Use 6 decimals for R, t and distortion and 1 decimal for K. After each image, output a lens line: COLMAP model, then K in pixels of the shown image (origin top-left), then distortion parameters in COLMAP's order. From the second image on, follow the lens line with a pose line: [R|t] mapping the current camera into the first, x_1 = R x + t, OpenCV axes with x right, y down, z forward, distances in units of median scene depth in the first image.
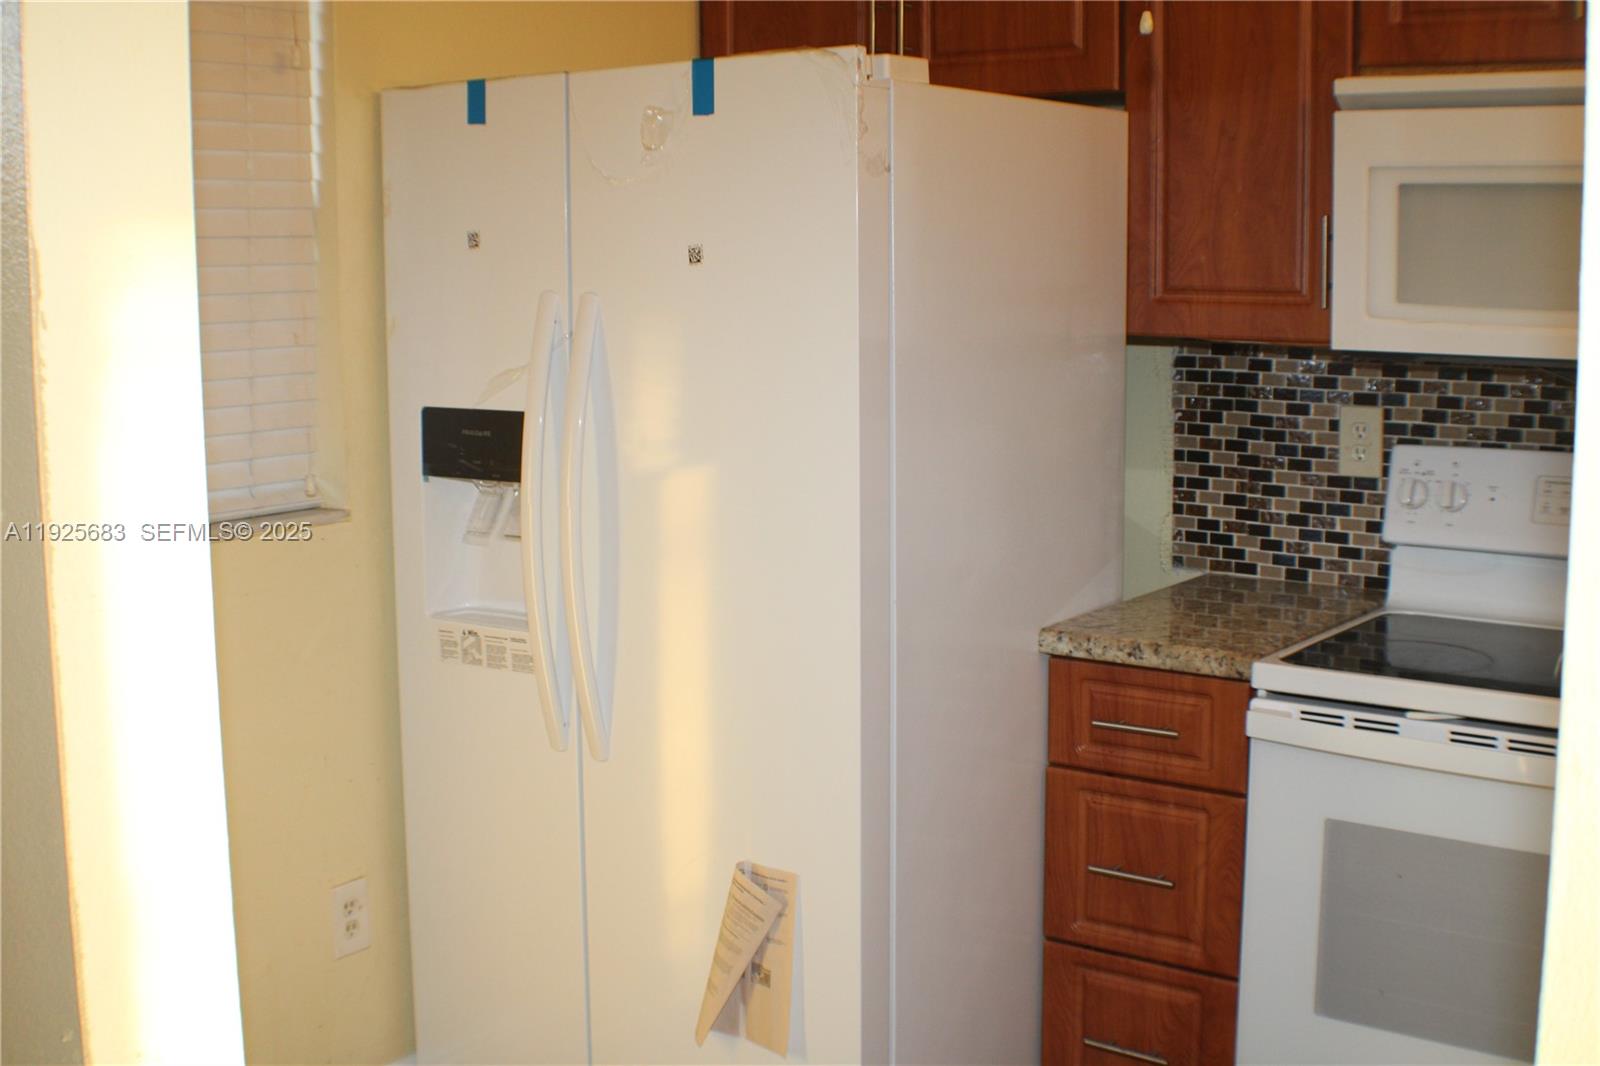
lens RADIAL K [[1948.1, 0, 800.0], [0, 1948.1, 533.0], [0, 0, 1]] dist [-0.159277, 0.001739]
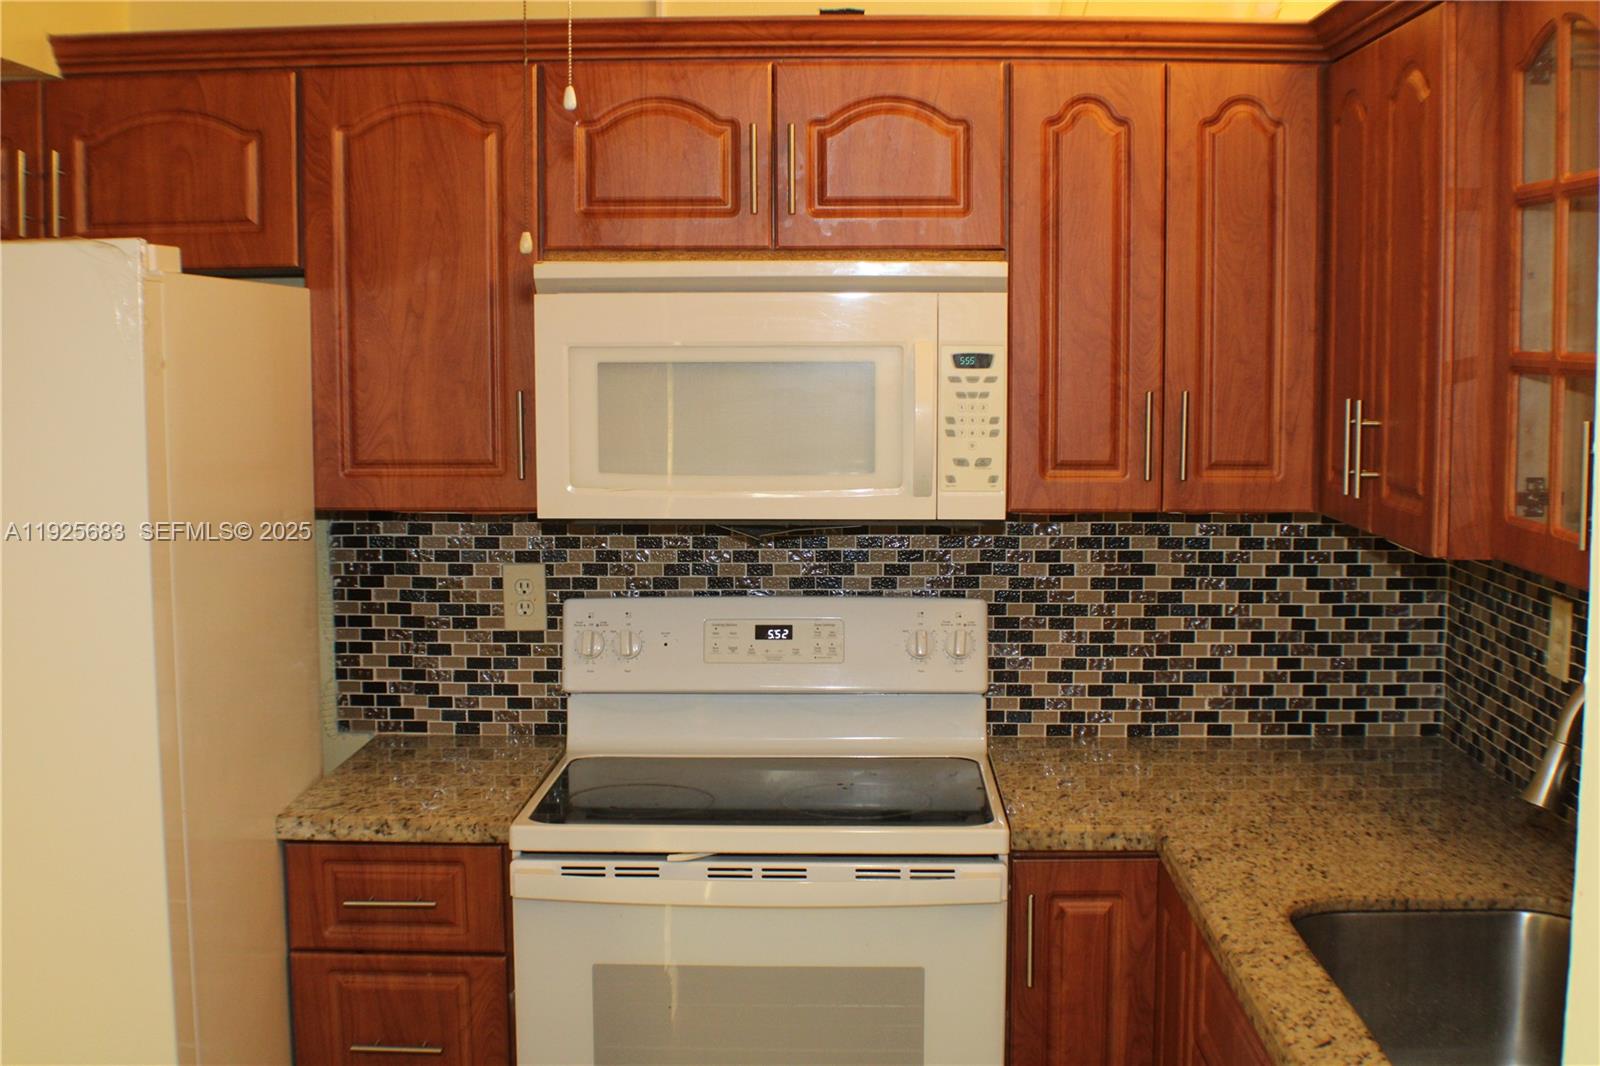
lens RADIAL K [[1948.1, 0, 800.0], [0, 1948.1, 533.0], [0, 0, 1]] dist [-0.159277, 0.001739]
pose [[0.825080, -0.053216, 0.562505, -0.185621], [0.082510, 0.996230, -0.026778, -0.042925], [-0.558960, 0.068506, 0.826360, 0.035720]]
